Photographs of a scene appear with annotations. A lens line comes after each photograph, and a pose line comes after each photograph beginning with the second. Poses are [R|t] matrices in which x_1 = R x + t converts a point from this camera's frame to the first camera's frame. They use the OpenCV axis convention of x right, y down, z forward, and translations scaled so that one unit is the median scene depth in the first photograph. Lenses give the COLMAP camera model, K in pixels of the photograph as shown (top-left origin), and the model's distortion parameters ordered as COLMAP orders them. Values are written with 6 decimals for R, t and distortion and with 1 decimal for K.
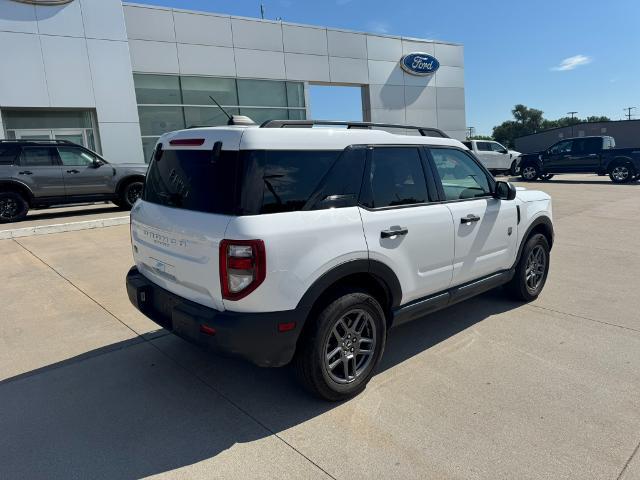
lens RADIAL K [[441.6, 0, 320.0], [0, 441.6, 240.0], [0, 0, 1]] dist [0.077432, -0.083287]
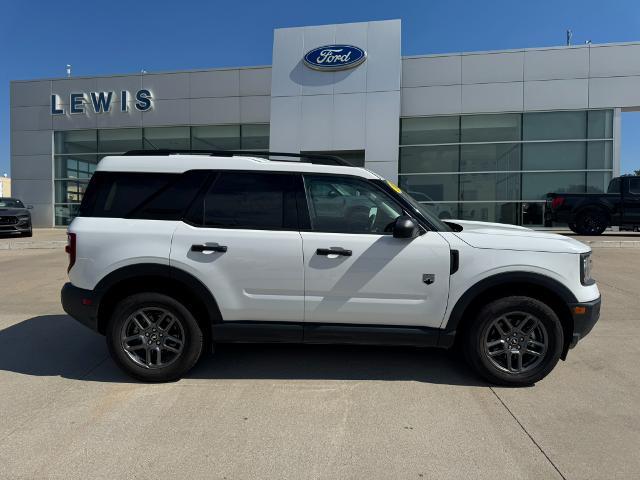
lens RADIAL K [[456.0, 0, 320.0], [0, 456.0, 240.0], [0, 0, 1]] dist [0.007371, -0.003809]
pose [[0.741396, 0.095429, -0.664248, 0.922910], [-0.154657, 0.987490, -0.030752, -0.037006], [0.653003, 0.125530, 0.746880, 0.281264]]
